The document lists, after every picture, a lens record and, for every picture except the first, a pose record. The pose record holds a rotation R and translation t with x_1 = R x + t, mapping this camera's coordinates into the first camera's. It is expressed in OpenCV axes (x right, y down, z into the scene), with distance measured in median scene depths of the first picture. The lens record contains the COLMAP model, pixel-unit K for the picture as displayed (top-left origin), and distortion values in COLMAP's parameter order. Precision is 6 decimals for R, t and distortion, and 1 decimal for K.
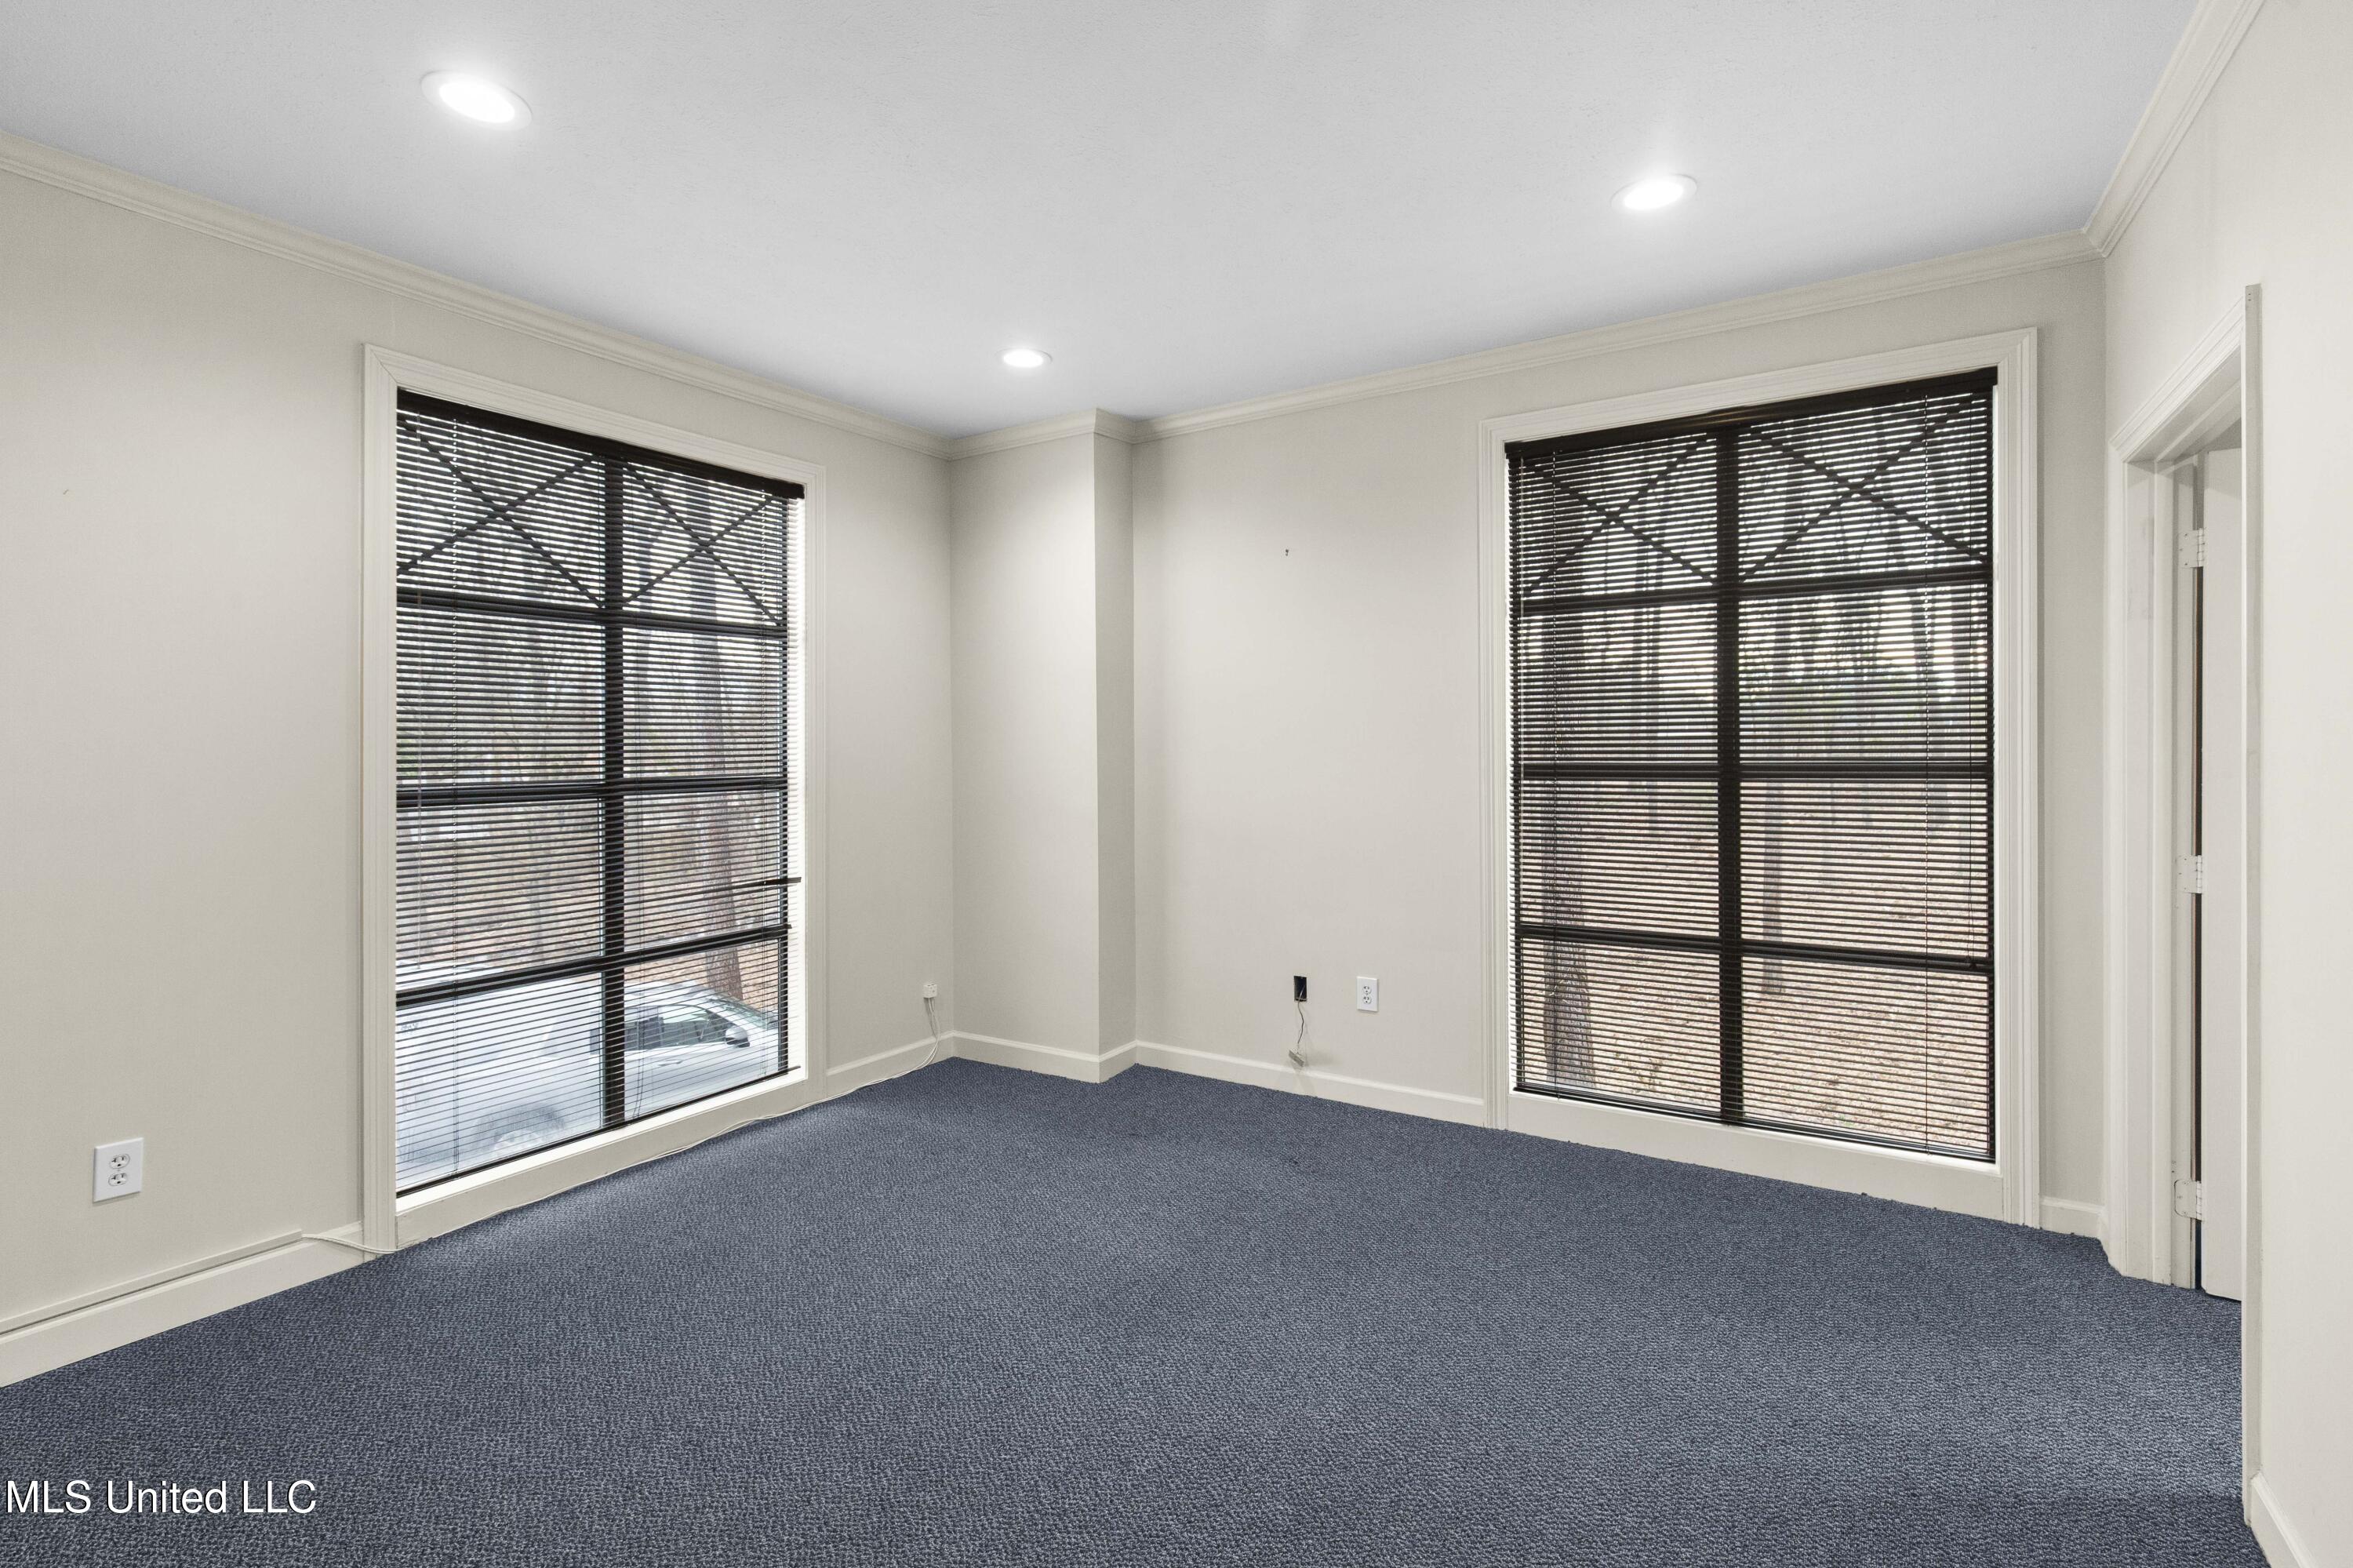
lens RADIAL K [[1073.3, 0, 1172.5], [0, 1073.3, 779.2], [0, 0, 1]] dist [0.003316, 0.000017]
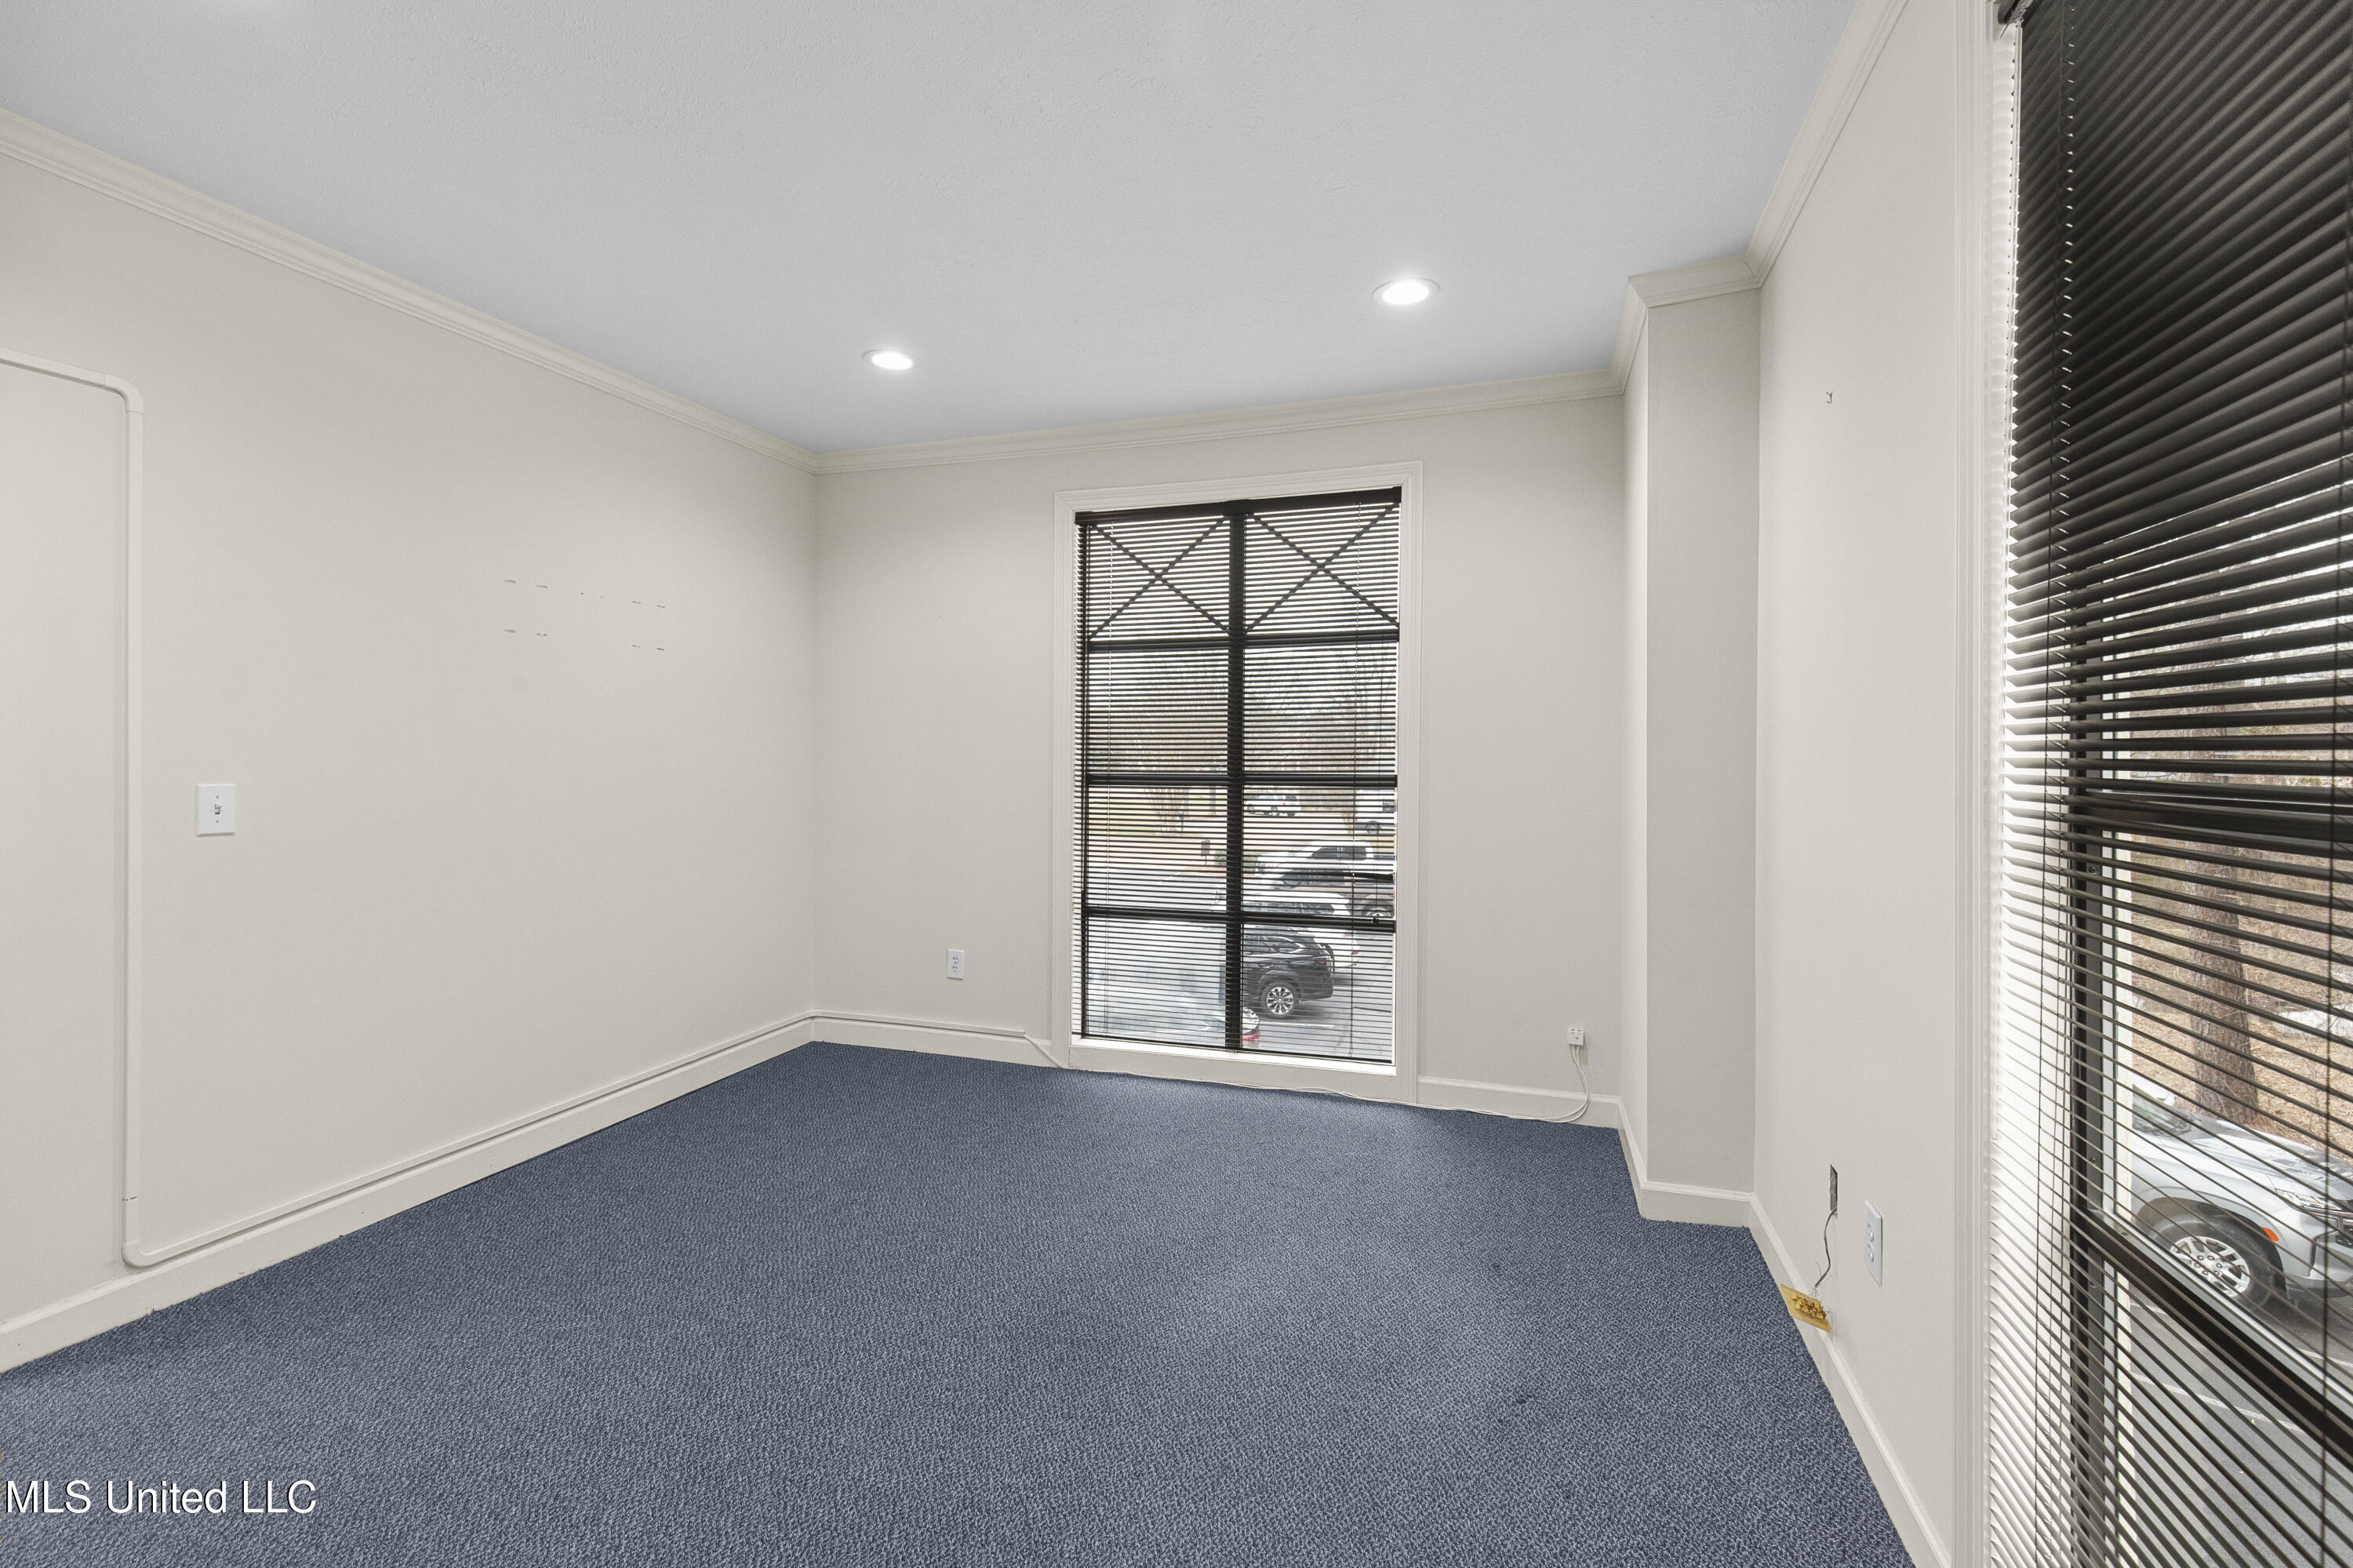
lens RADIAL K [[1073.3, 0, 1172.5], [0, 1073.3, 779.2], [0, 0, 1]] dist [0.003316, 0.000017]
pose [[0.223973, 0.029342, -0.974154, 0.656011], [-0.031897, 0.999232, 0.022764, -0.017873], [0.974073, 0.025975, 0.224736, 0.627572]]
